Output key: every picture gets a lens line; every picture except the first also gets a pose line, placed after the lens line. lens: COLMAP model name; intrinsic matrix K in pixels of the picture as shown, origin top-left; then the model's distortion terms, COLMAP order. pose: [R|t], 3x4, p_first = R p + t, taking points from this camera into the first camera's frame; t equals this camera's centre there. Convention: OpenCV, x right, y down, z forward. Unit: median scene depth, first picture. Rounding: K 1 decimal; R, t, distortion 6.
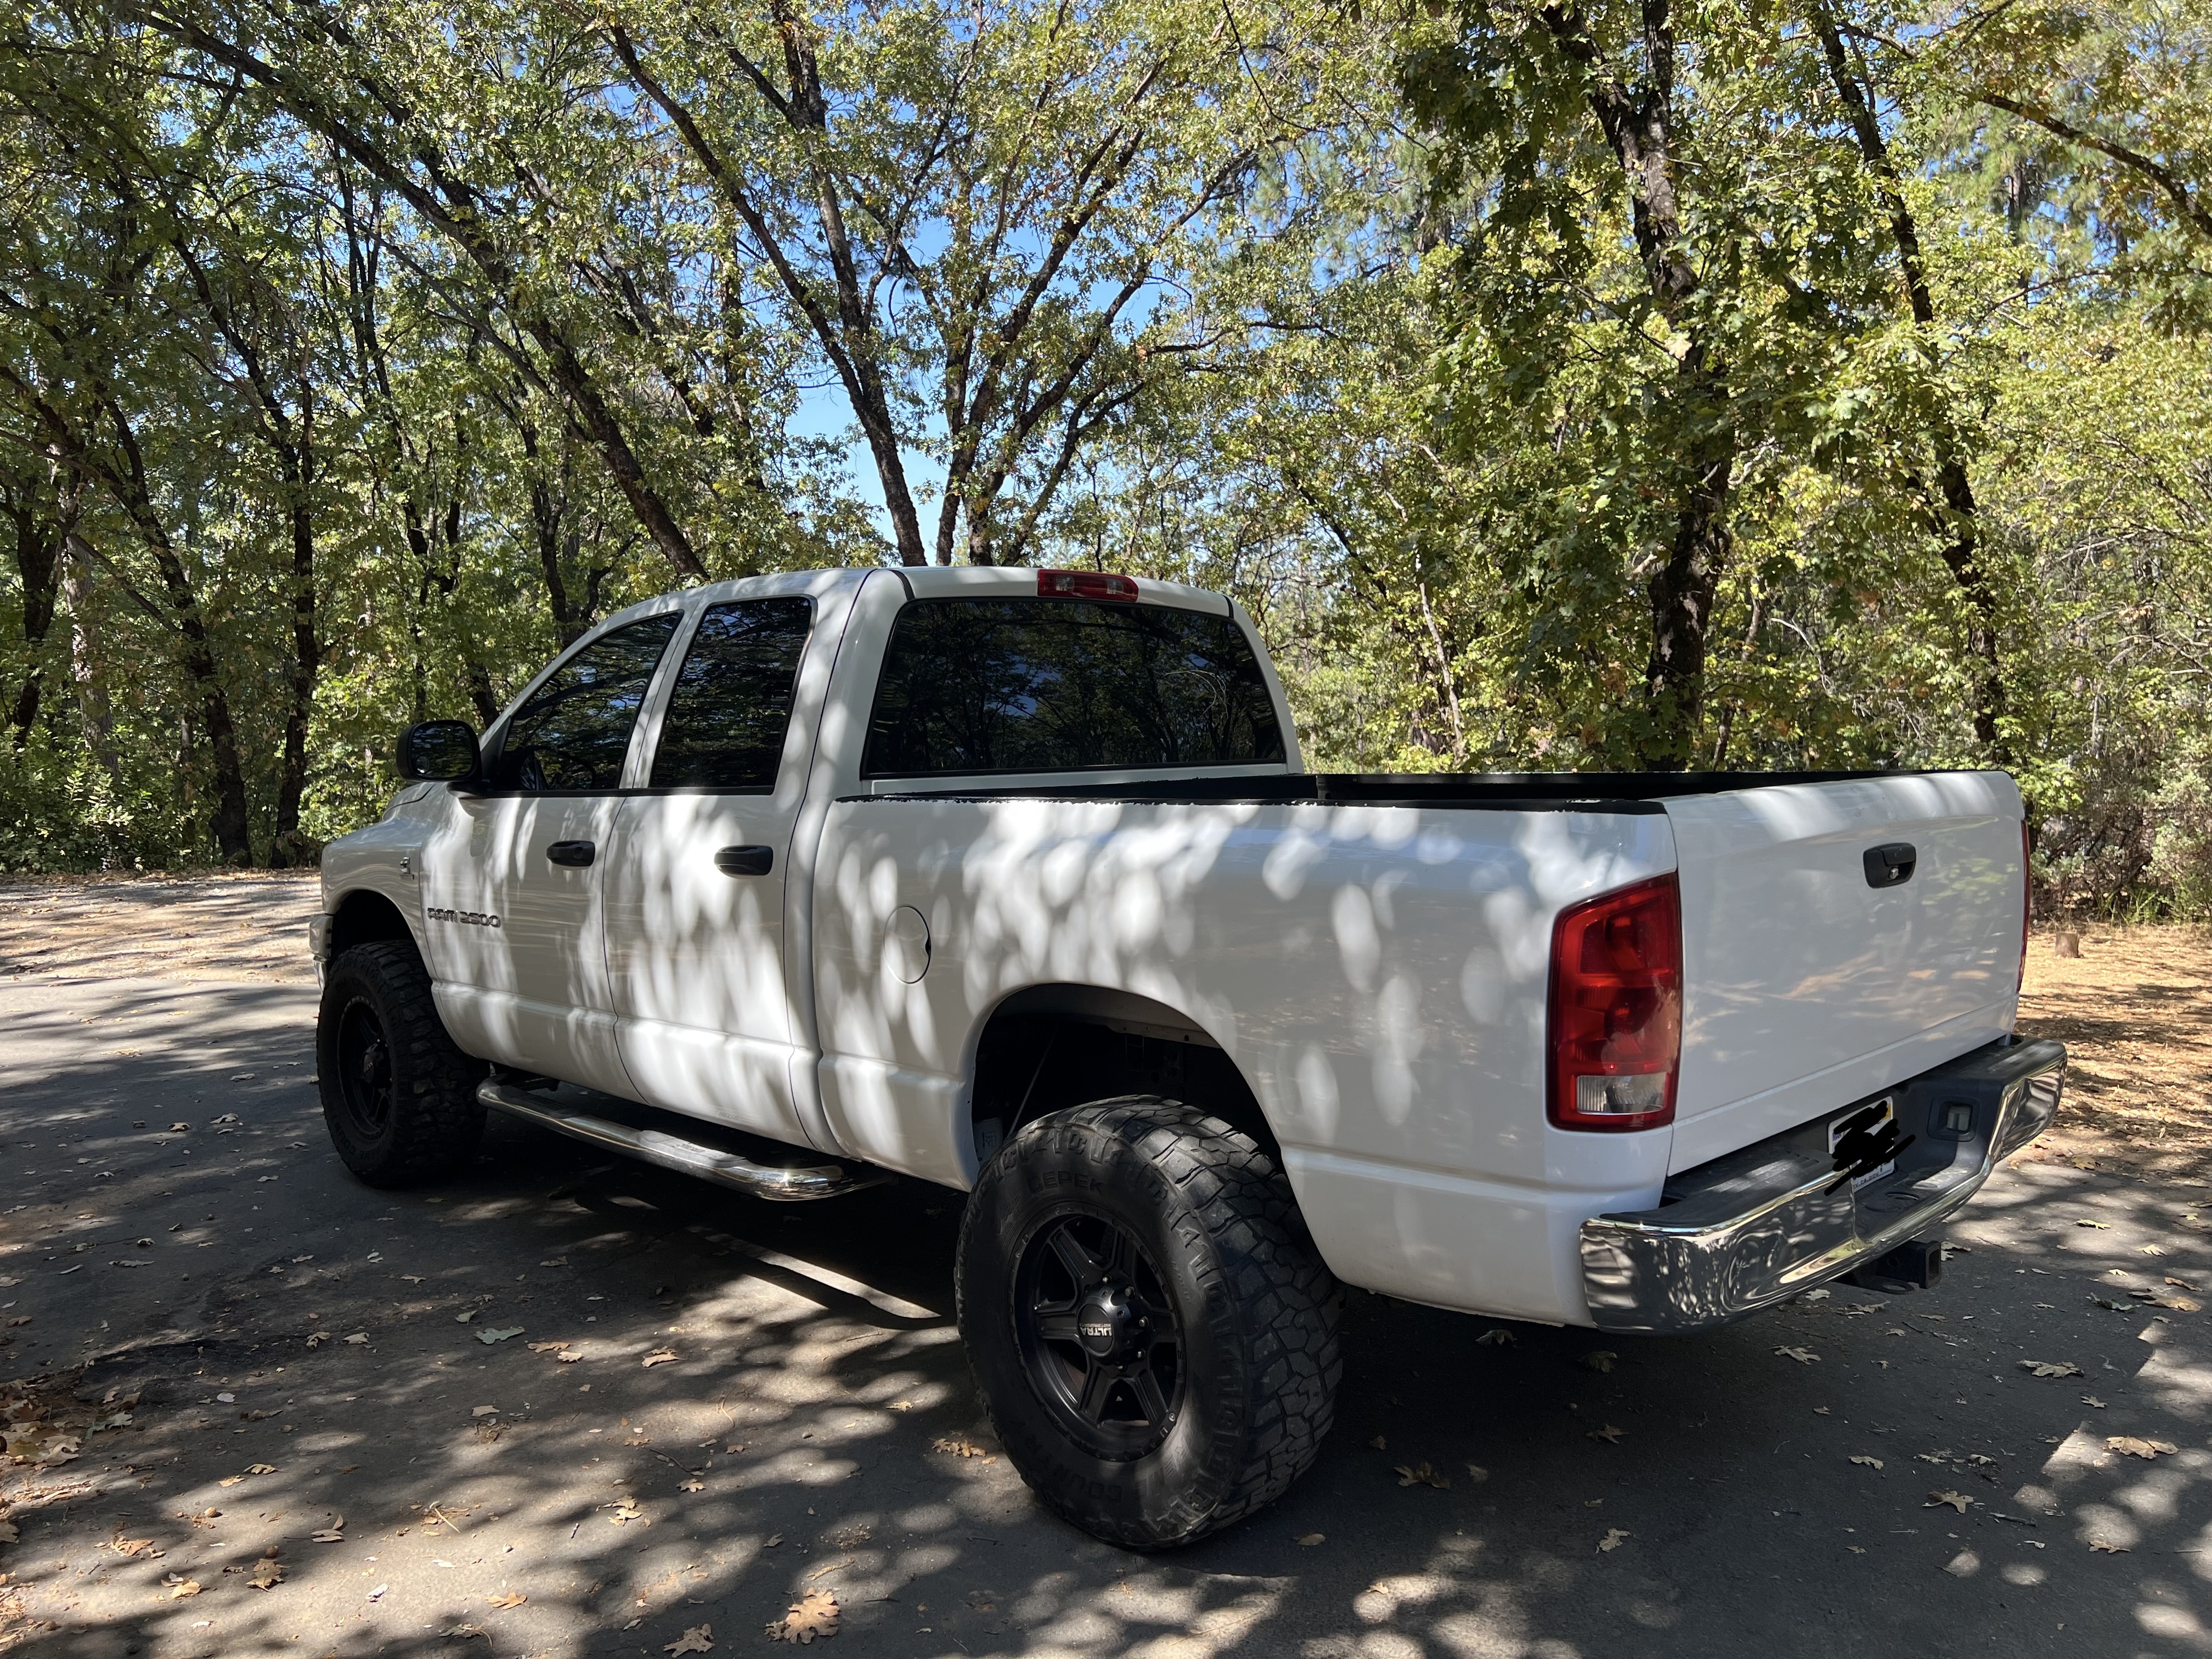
lens RADIAL K [[1661.8, 0, 1121.3], [0, 1661.8, 816.2], [0, 0, 1]] dist [0.045708, -0.037964]
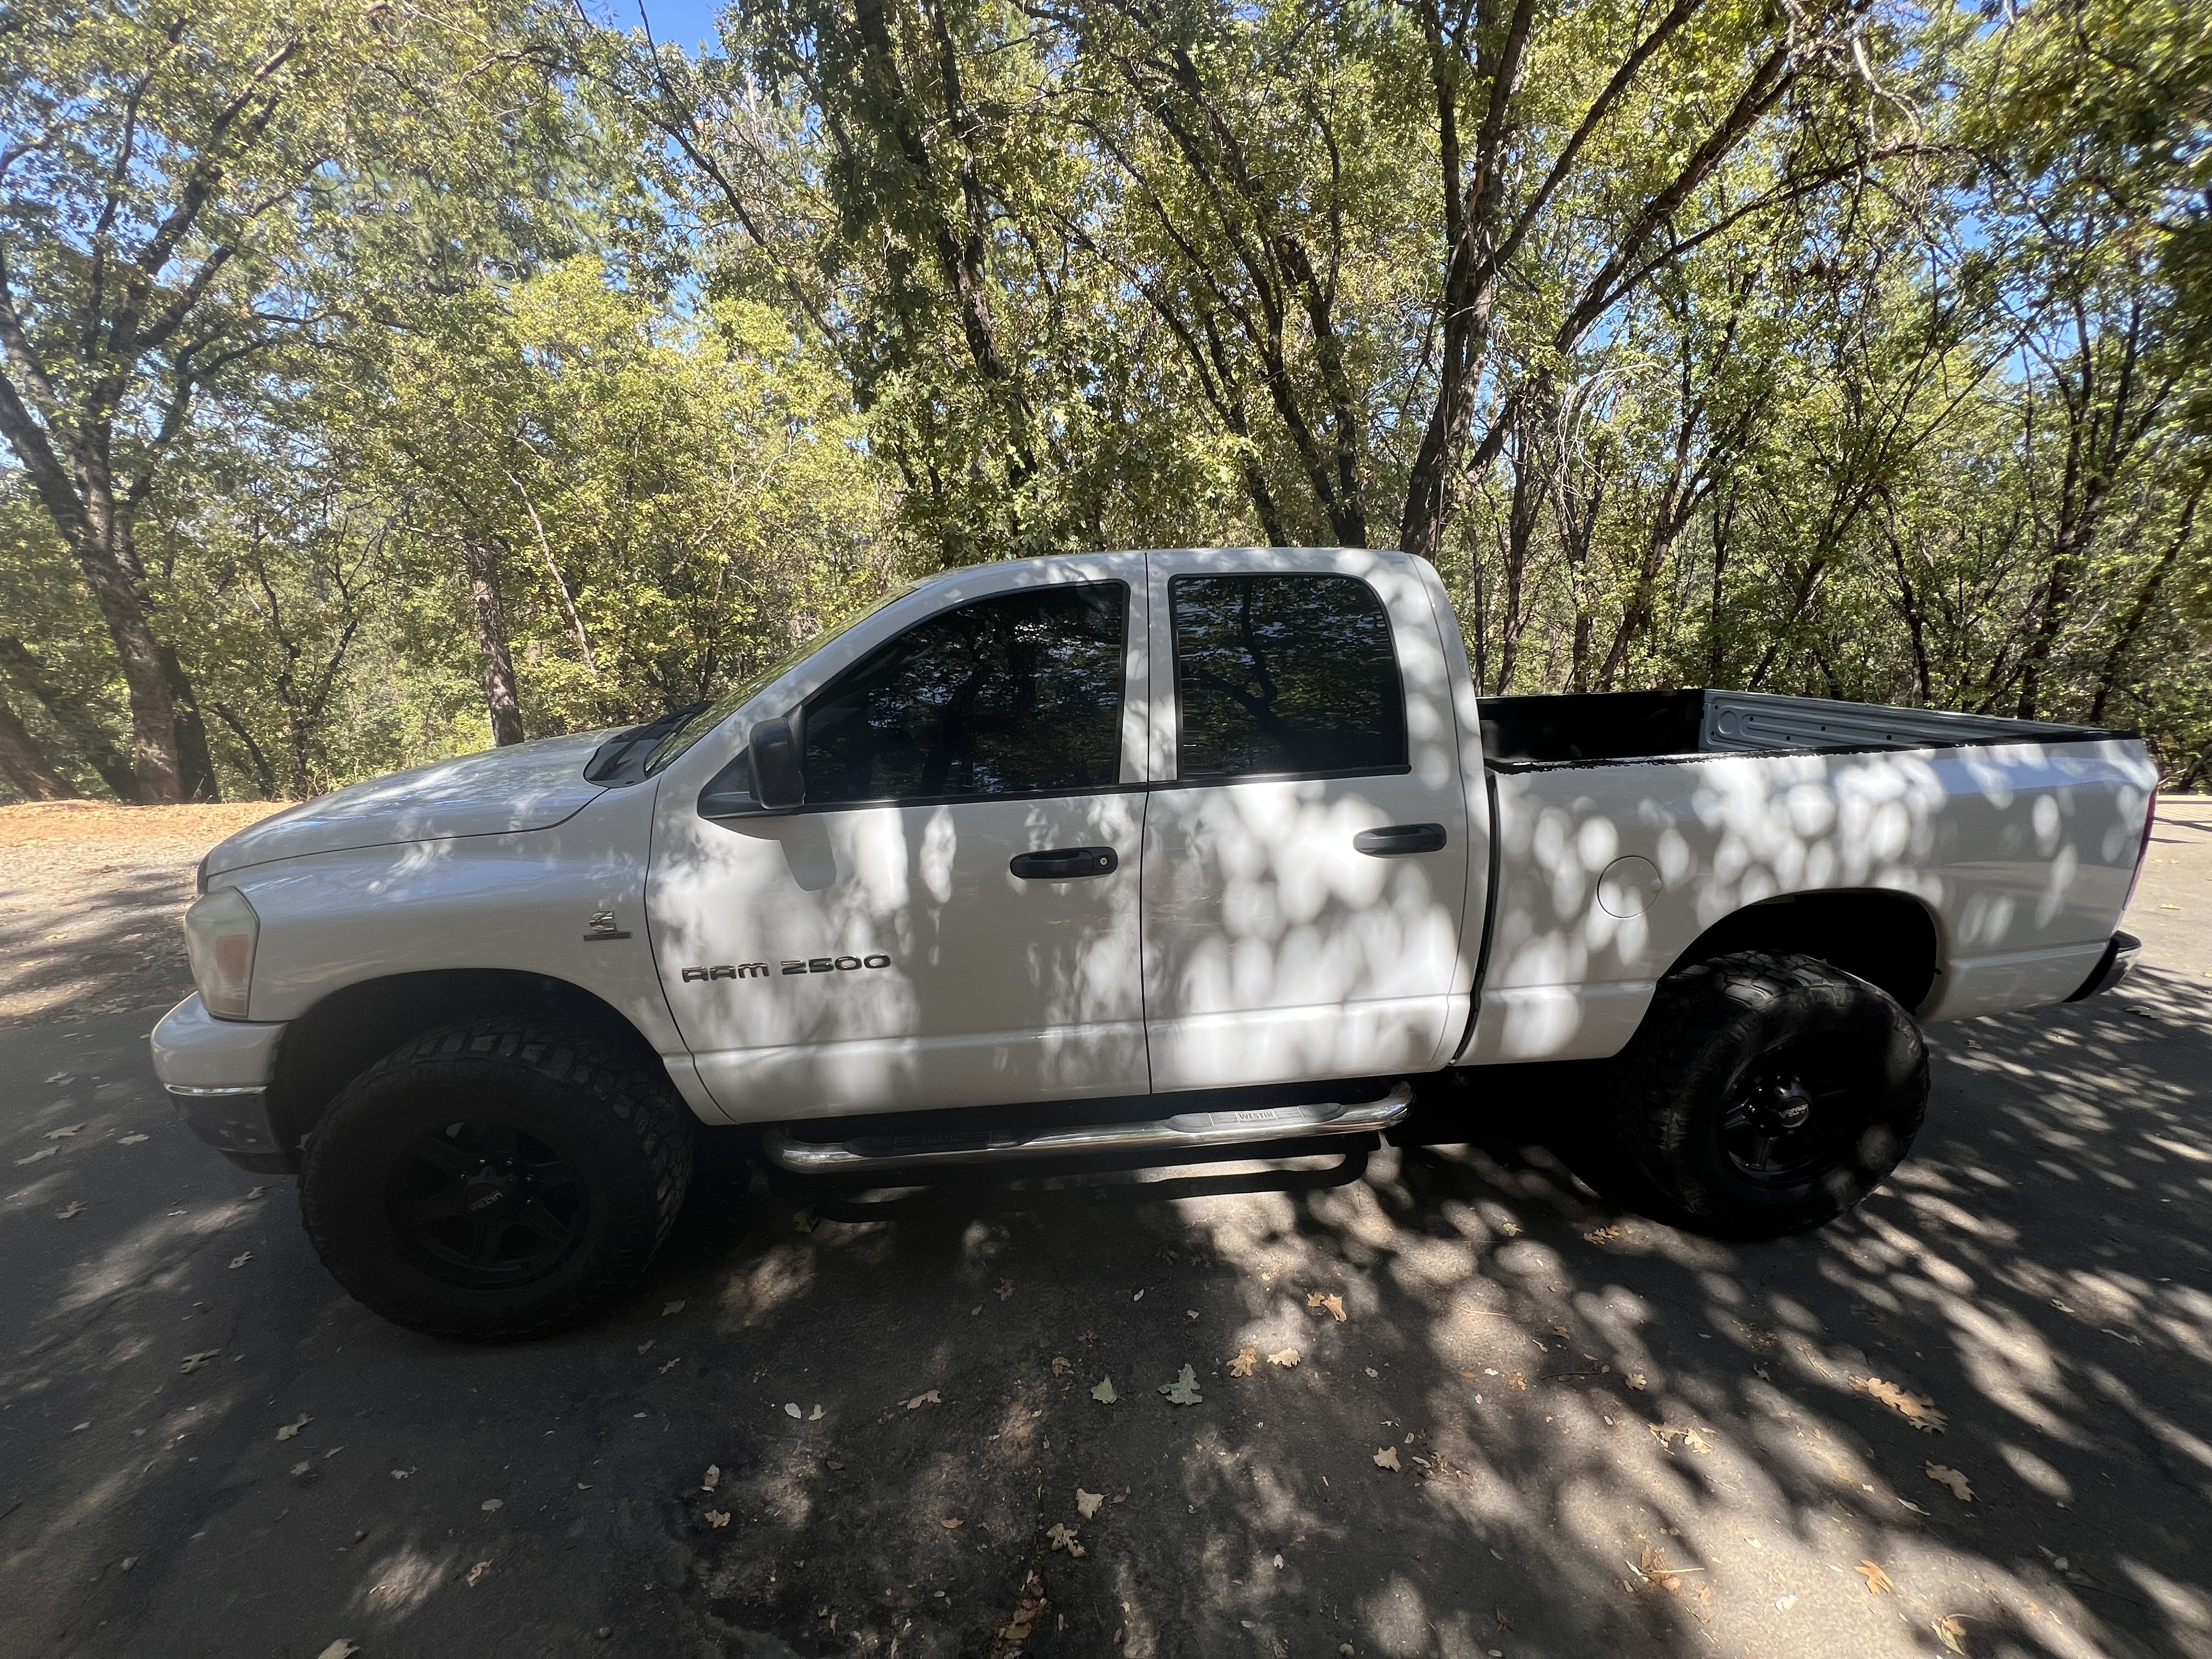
lens RADIAL K [[882.9, 0, 1122.3], [0, 882.9, 821.6], [0, 0, 1]] dist [0.002712, -0.000982]
pose [[0.636295, -0.171964, 0.752036, -0.822762], [0.052500, 0.982231, 0.180181, -0.101990], [-0.769658, -0.075166, 0.634017, 0.860012]]
